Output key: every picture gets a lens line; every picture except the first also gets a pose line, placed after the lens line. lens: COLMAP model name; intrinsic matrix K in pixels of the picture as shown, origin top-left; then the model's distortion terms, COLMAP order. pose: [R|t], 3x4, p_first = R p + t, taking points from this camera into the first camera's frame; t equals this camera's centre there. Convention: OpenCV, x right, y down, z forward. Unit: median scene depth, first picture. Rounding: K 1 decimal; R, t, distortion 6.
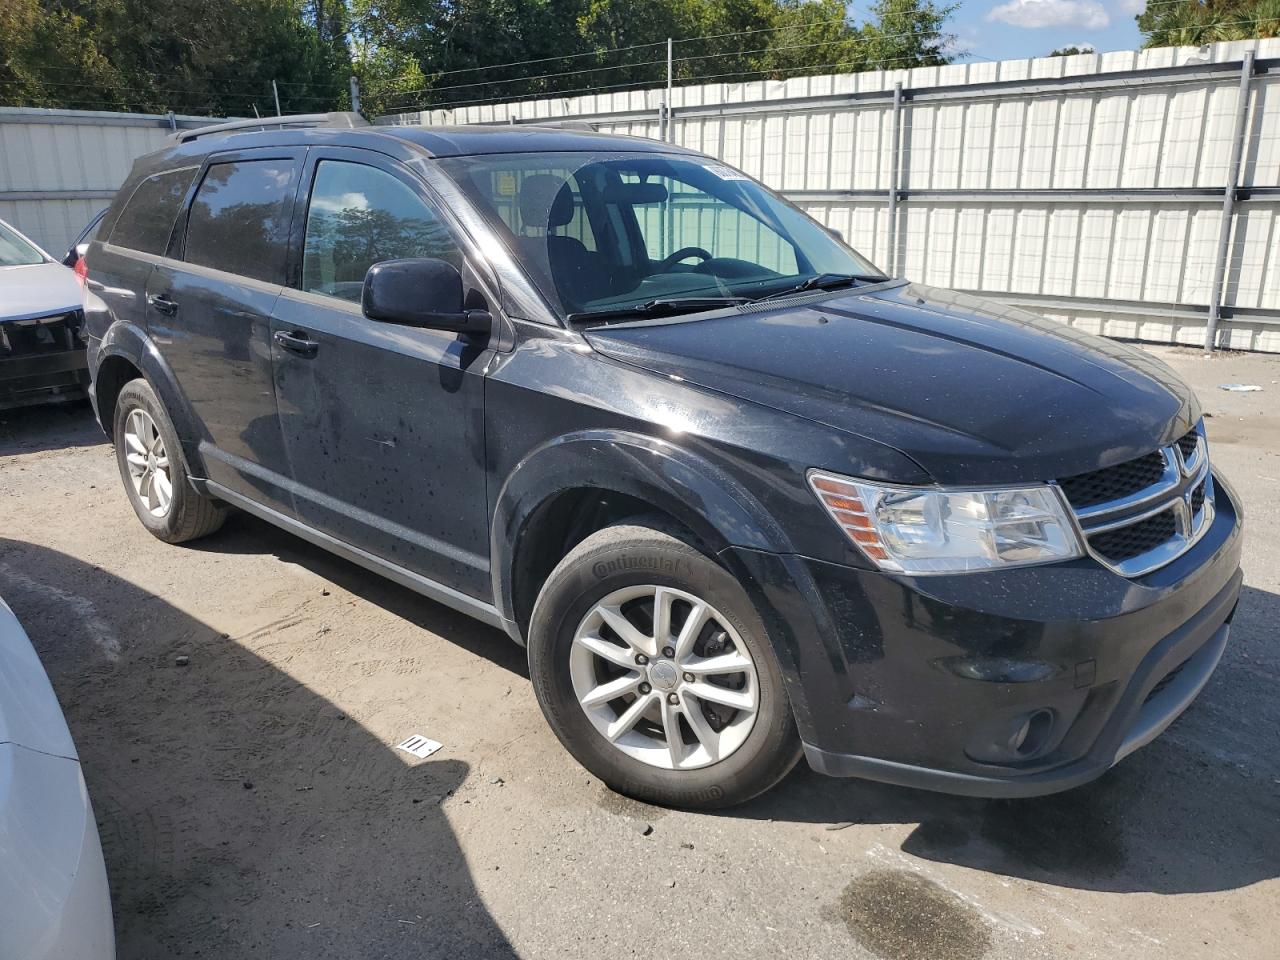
lens RADIAL K [[1008.5, 0, 645.8], [0, 1008.5, 479.6], [0, 0, 1]] dist [-0.027932, 0.071920]
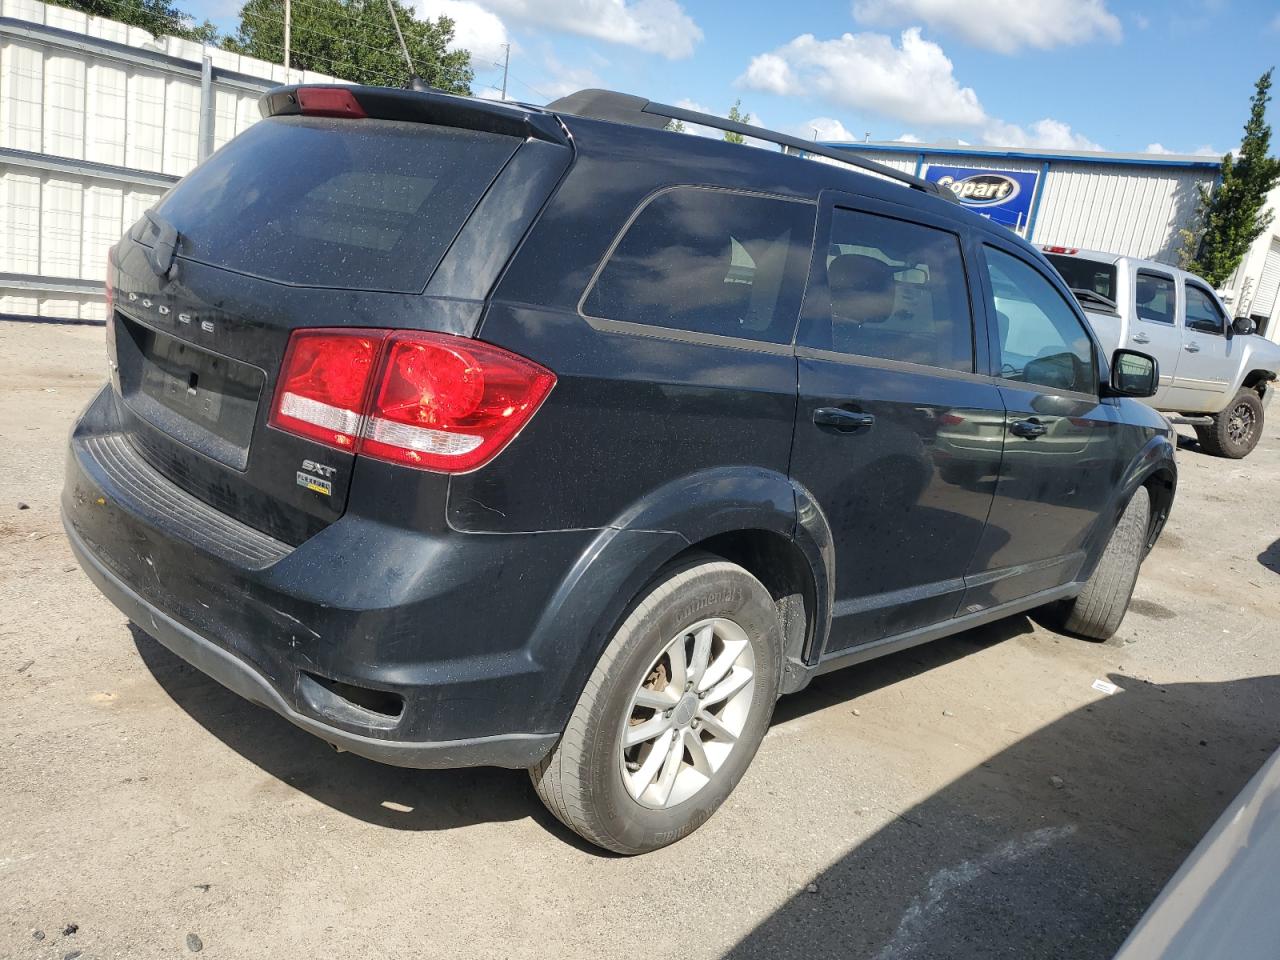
lens RADIAL K [[1008.5, 0, 645.8], [0, 1008.5, 479.6], [0, 0, 1]] dist [-0.027932, 0.071920]
pose [[0.030593, -0.220804, 0.974838, -0.522202], [0.137383, 0.966967, 0.214710, -0.141051], [-0.990045, 0.127358, 0.059917, 0.494759]]
